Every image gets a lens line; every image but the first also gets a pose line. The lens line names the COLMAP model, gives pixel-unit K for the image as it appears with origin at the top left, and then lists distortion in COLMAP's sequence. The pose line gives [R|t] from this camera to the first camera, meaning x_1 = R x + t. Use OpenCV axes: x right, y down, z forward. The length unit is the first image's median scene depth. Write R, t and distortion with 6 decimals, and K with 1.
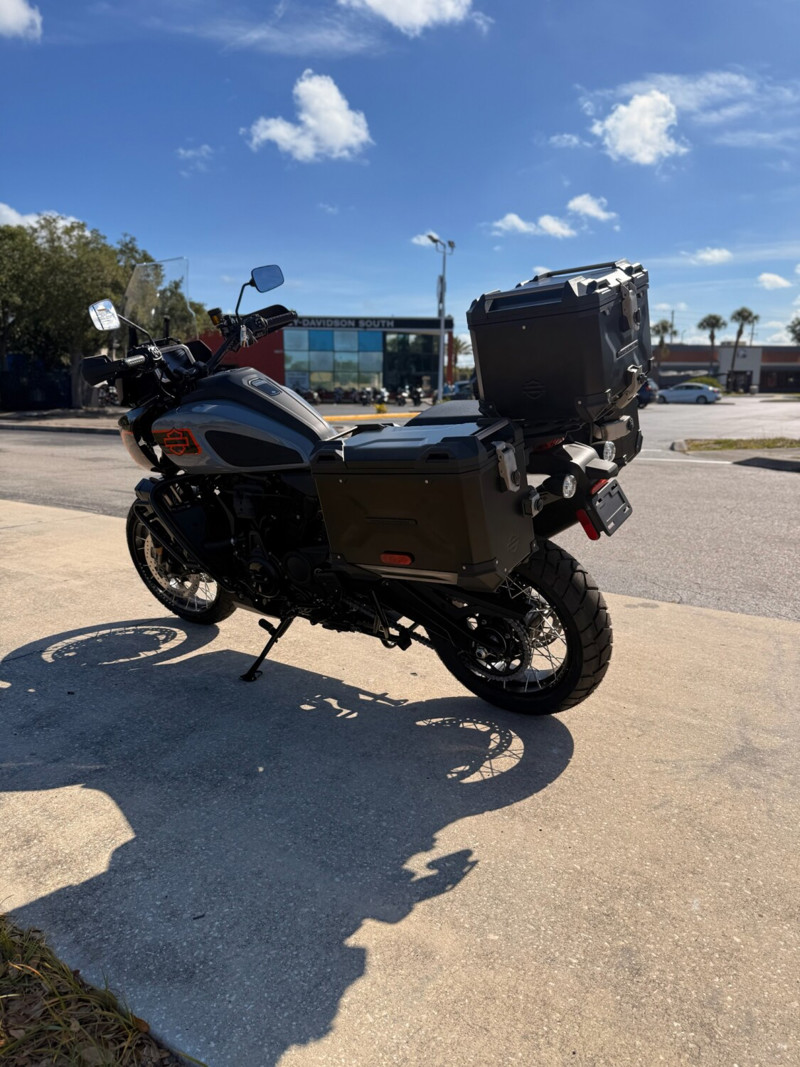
lens RADIAL K [[753.6, 0, 392.2], [0, 753.6, 530.8], [0, 0, 1]] dist [0.006940, -0.010247]
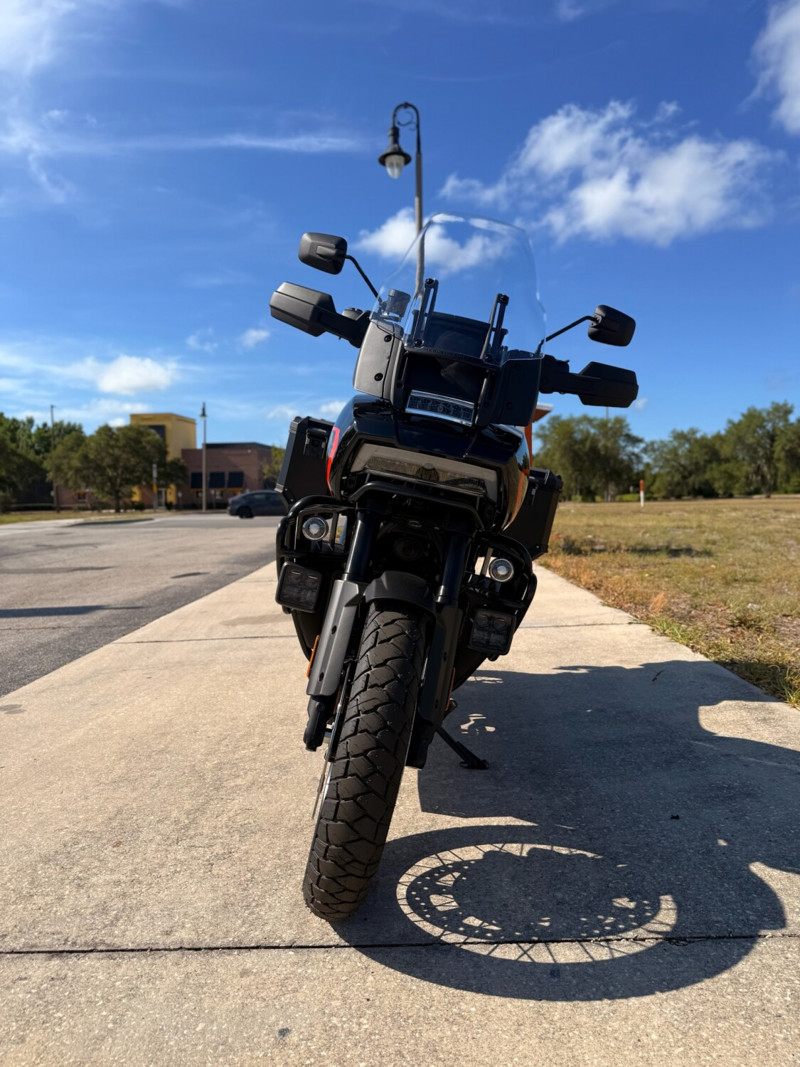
lens RADIAL K [[758.2, 0, 400.0], [0, 758.2, 533.5], [0, 0, 1]] dist [0.004197, -0.006334]
pose [[-0.568371, -0.028823, 0.822268, -1.067769], [0.175777, 0.972059, 0.155575, -0.260113], [-0.803777, 0.232960, -0.547424, 1.904365]]
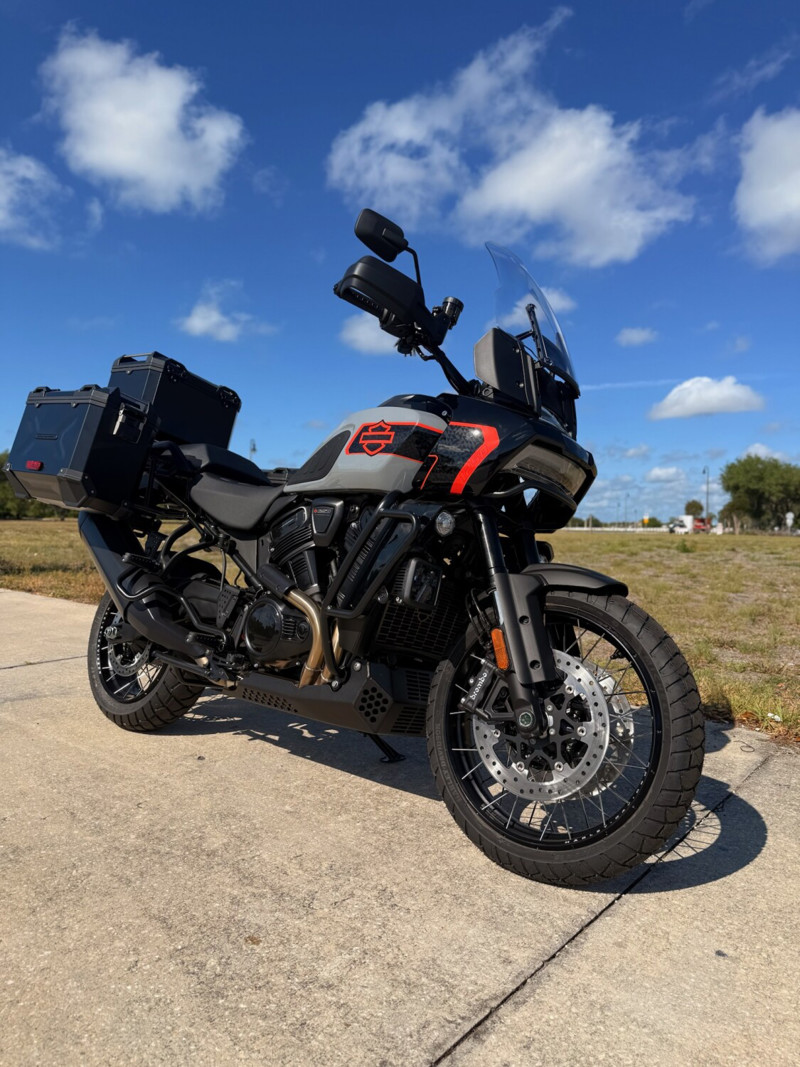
lens RADIAL K [[757.1, 0, 408.4], [0, 757.1, 533.5], [0, 0, 1]] dist [0.016596, -0.003962]
pose [[-0.997740, -0.024808, 0.062441, -0.329668], [-0.011481, 0.978620, 0.205356, -0.309198], [-0.066201, 0.204175, -0.976693, 2.331498]]
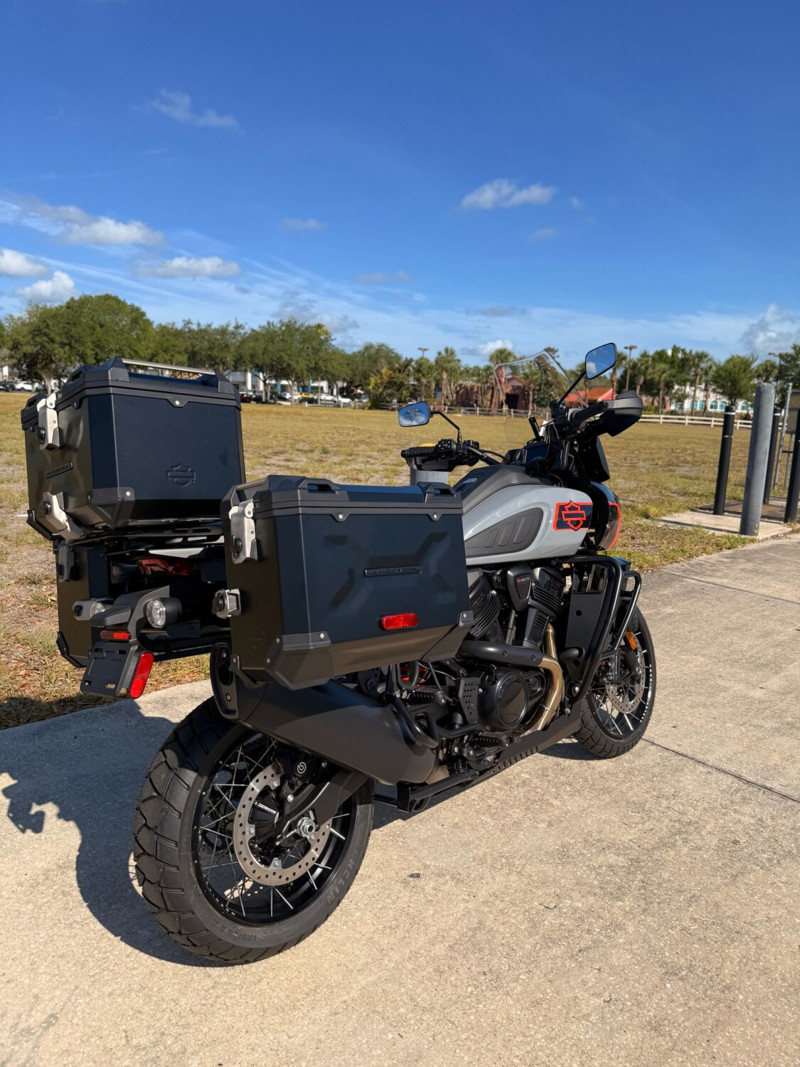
lens RADIAL K [[753.6, 0, 392.2], [0, 753.6, 530.8], [0, 0, 1]] dist [0.006940, -0.010247]
pose [[-0.175687, 0.170205, -0.969621, 0.942386], [-0.228848, 0.950897, 0.208384, -0.388918], [0.957477, 0.258507, -0.128109, 1.301371]]
